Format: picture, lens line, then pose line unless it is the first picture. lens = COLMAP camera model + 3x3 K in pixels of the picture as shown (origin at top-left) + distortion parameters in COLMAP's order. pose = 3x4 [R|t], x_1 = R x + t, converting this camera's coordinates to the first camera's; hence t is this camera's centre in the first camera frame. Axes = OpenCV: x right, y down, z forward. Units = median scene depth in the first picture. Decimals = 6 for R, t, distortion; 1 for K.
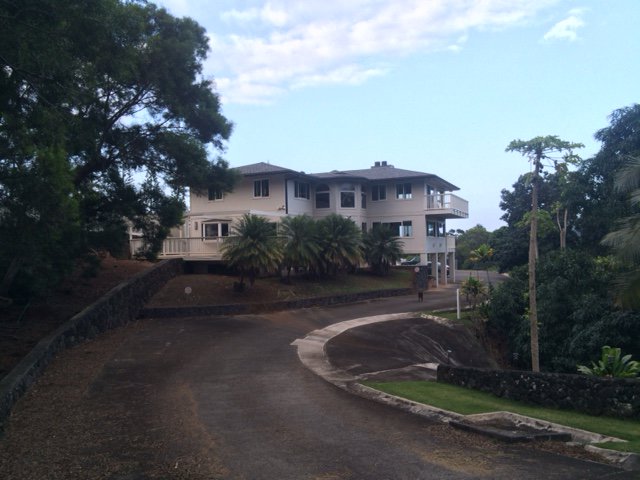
lens RADIAL K [[534.8, 0, 320.0], [0, 534.8, 240.0], [0, 0, 1]] dist [0.003240, -0.009841]
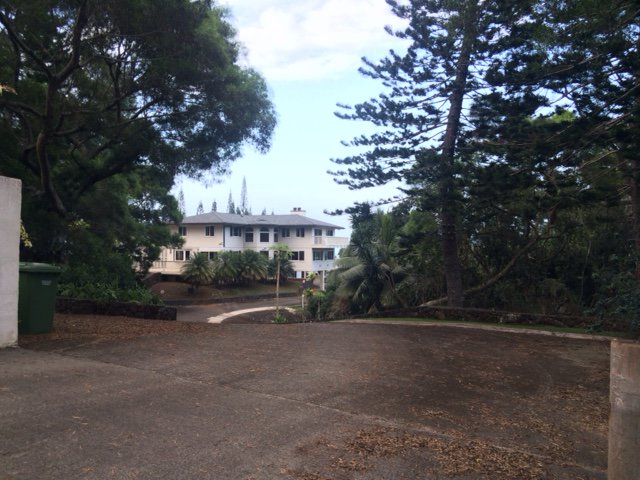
lens RADIAL K [[543.3, 0, 320.0], [0, 543.3, 240.0], [0, 0, 1]] dist [-0.086483, -0.000400]
pose [[0.999532, 0.026010, 0.016121, 0.207598], [-0.026027, 0.999661, 0.000826, -0.078521], [-0.016094, -0.001246, 0.999870, -0.690452]]
